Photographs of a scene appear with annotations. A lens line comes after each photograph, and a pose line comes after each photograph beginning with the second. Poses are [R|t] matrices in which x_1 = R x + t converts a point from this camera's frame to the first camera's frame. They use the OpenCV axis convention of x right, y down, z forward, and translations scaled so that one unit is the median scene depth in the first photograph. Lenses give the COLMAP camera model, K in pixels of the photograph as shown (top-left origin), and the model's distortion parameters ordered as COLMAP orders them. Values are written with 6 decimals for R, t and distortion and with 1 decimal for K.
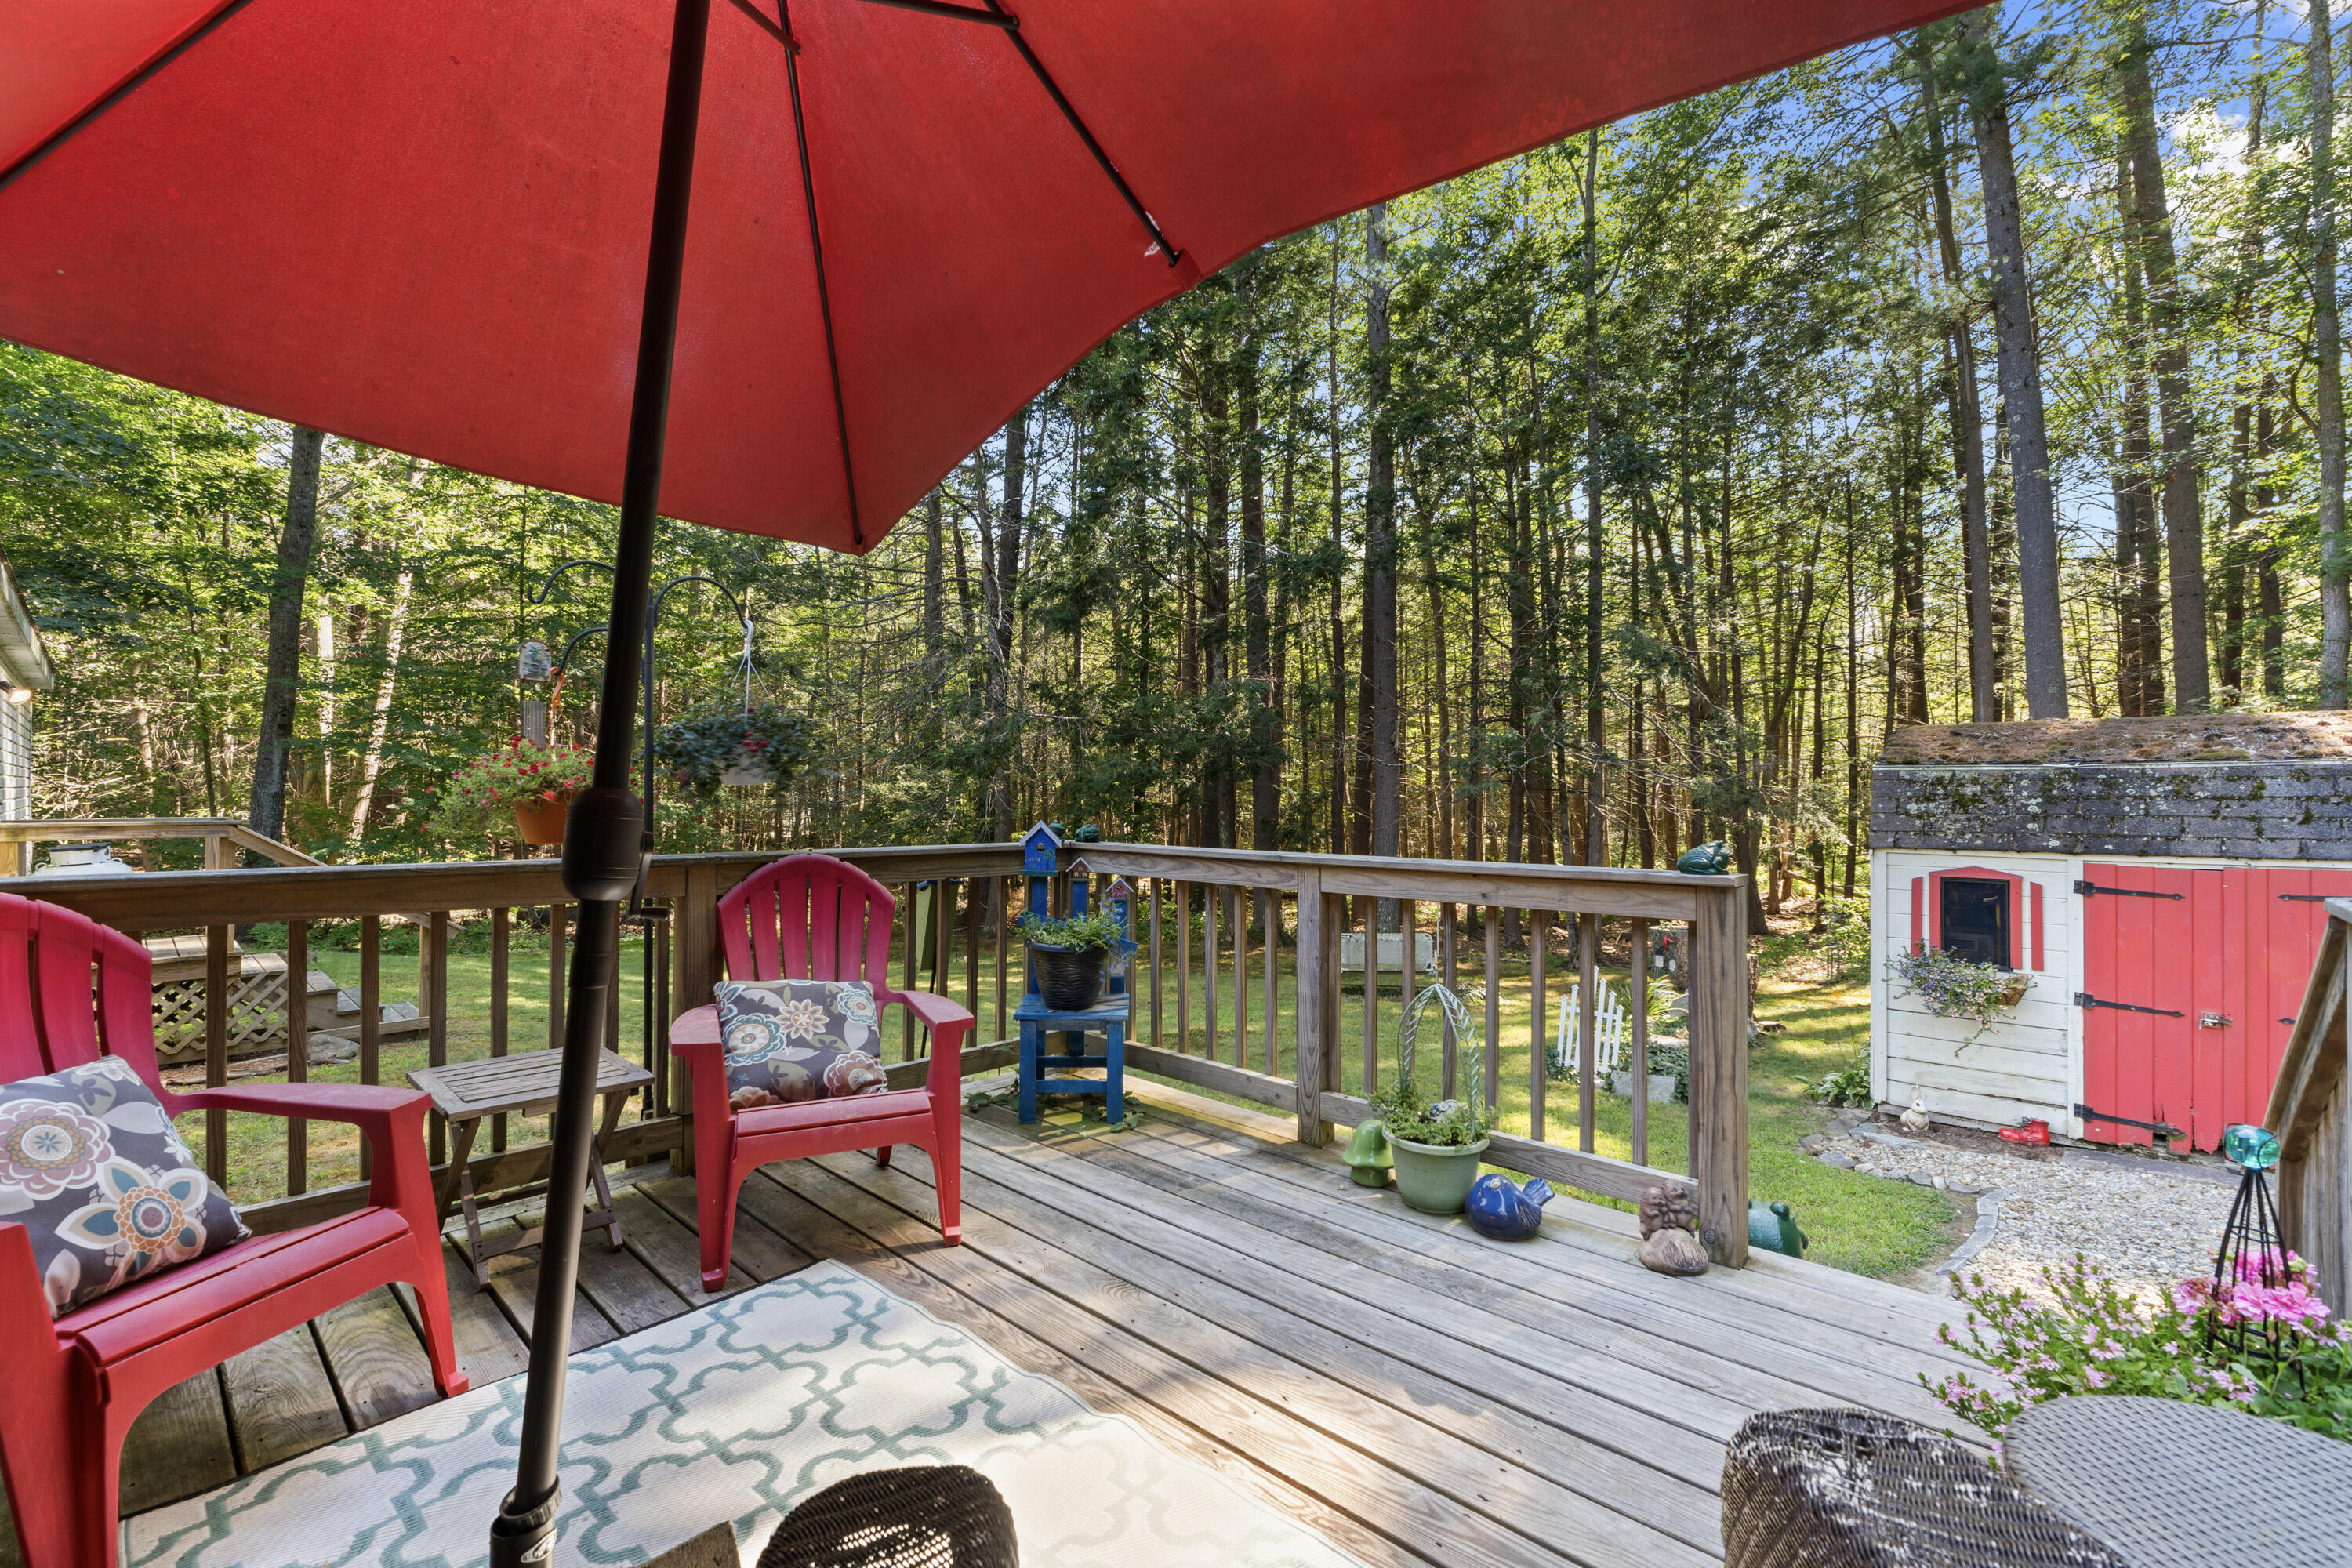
lens RADIAL K [[999.5, 0, 1192.2], [0, 999.5, 780.6], [0, 0, 1]] dist [-0.005228, -0.000174]
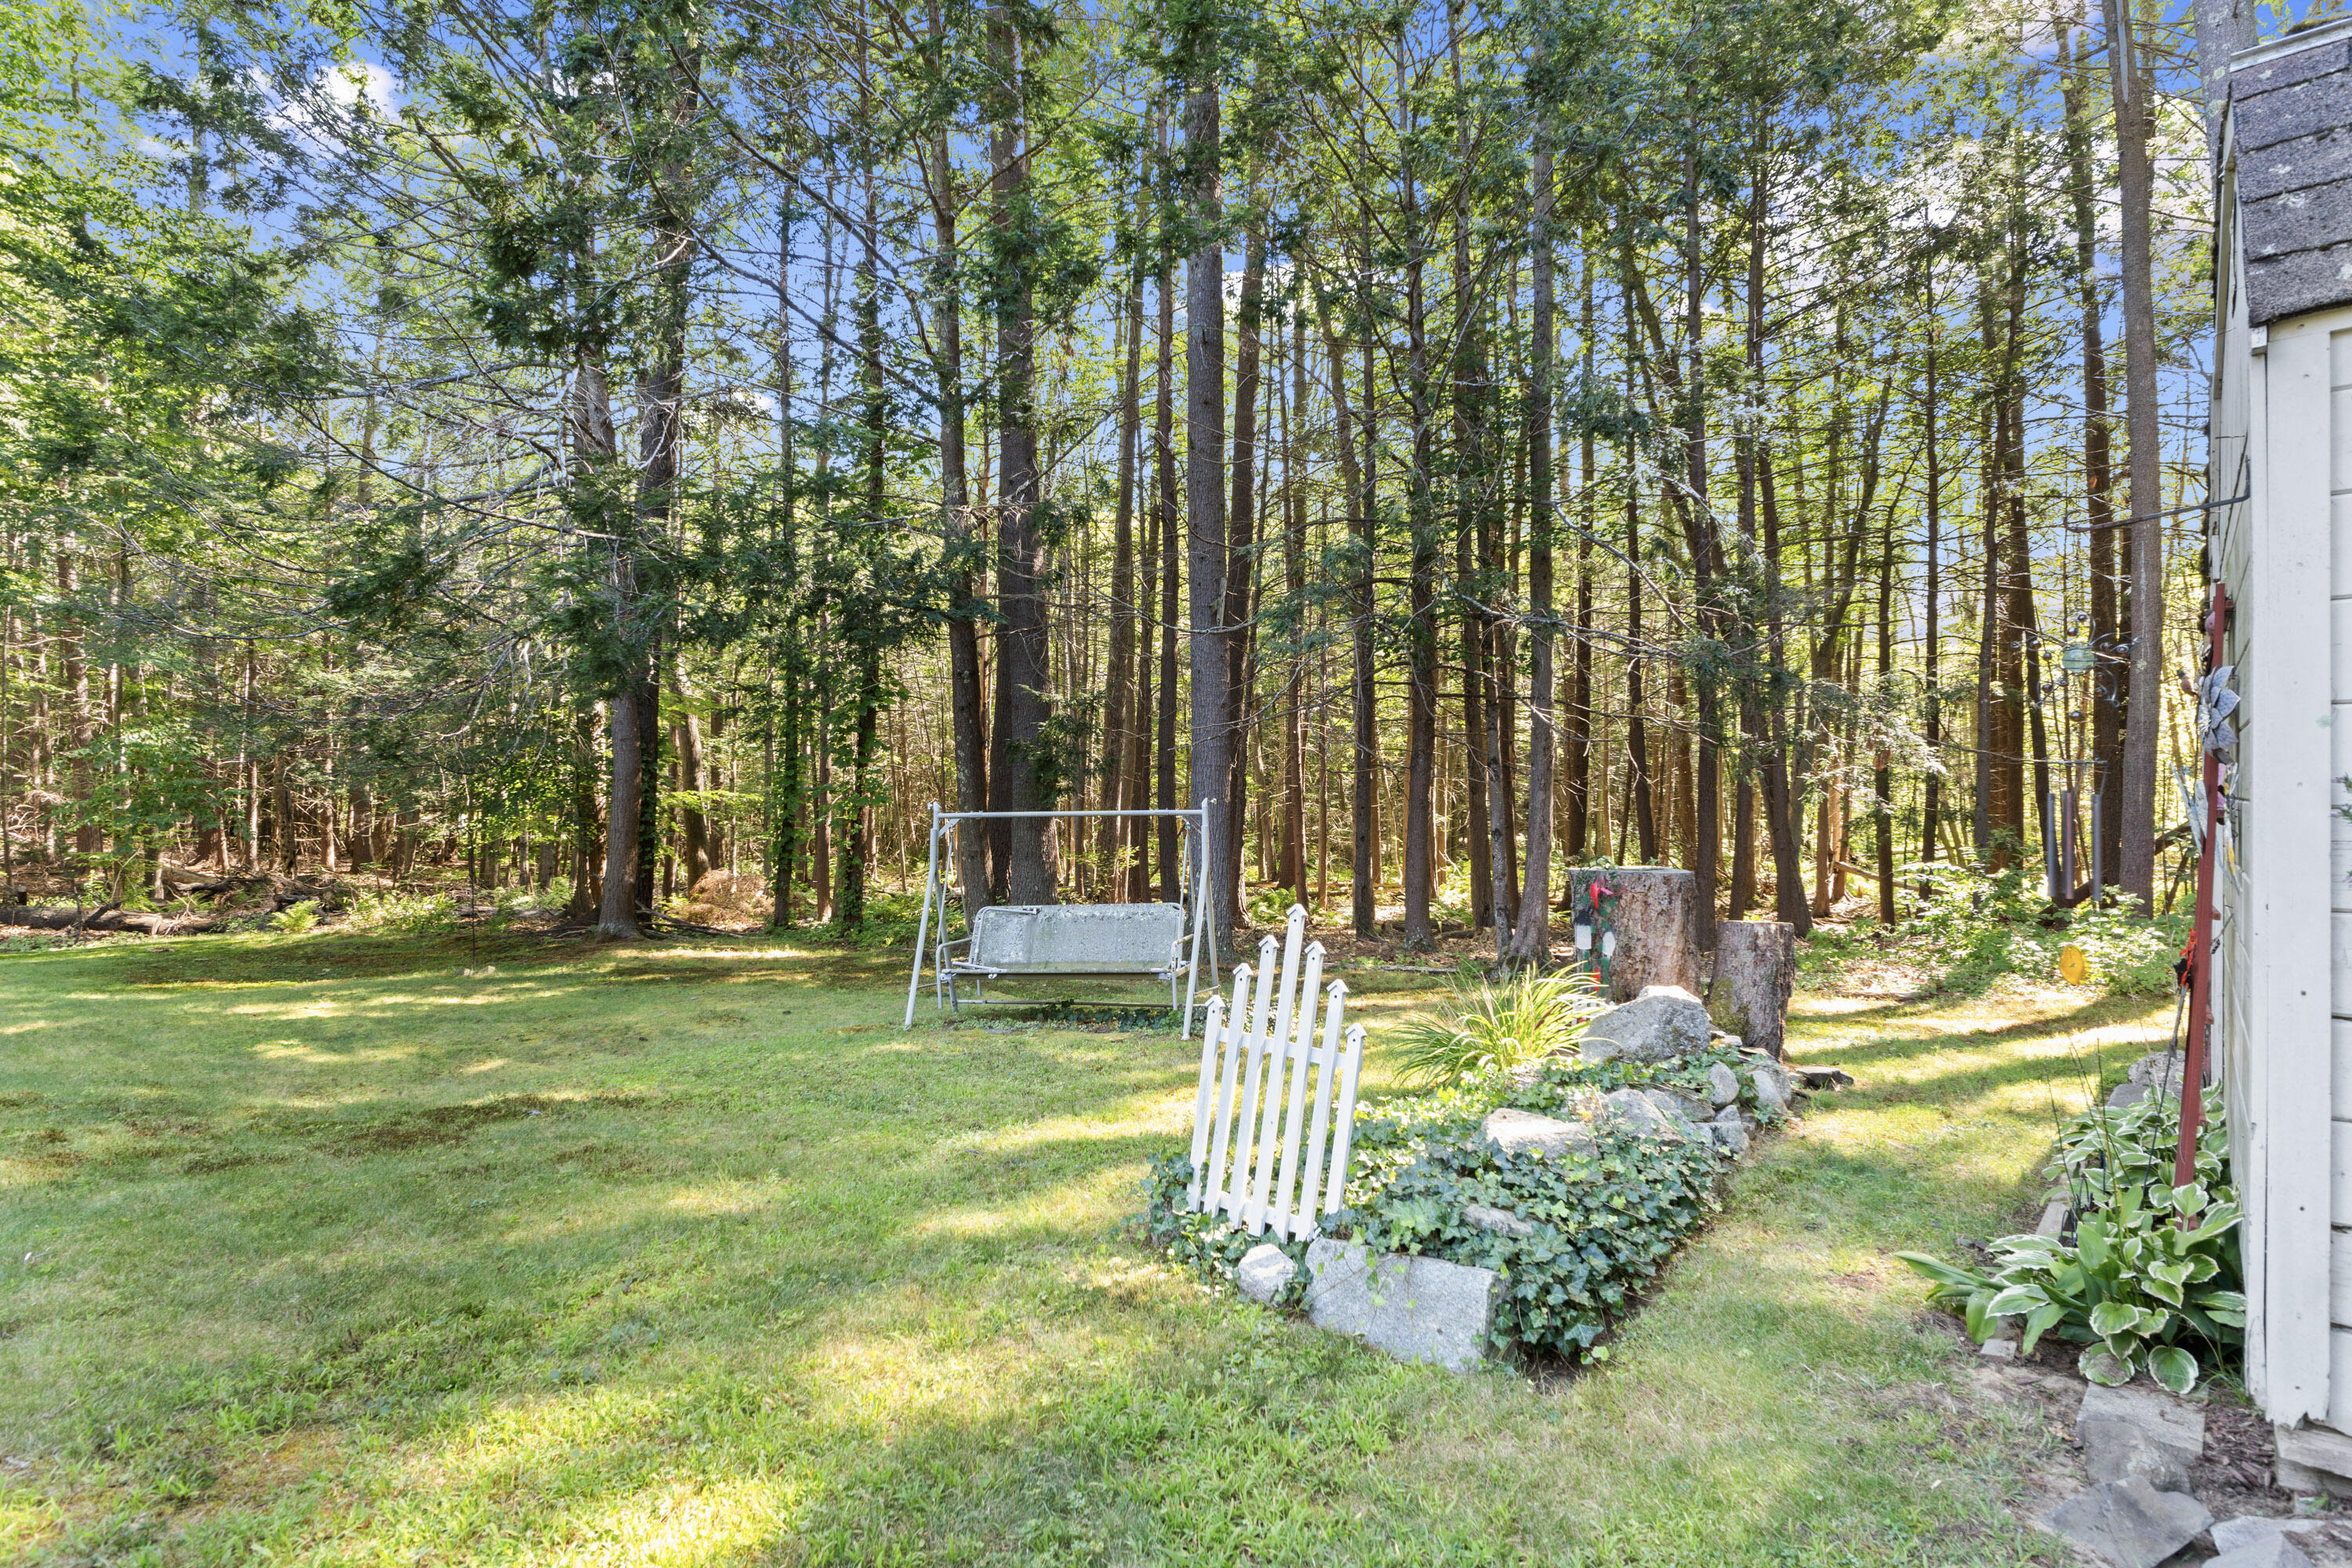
lens RADIAL K [[1163.1, 0, 1178.8], [0, 1163.1, 796.7], [0, 0, 1]] dist [-0.000445, 0.001303]
pose [[0.999730, -0.002274, 0.023117, 0.423043], [0.001989, 0.999921, 0.012379, 0.171383], [-0.023143, -0.012329, 0.999656, 0.733391]]
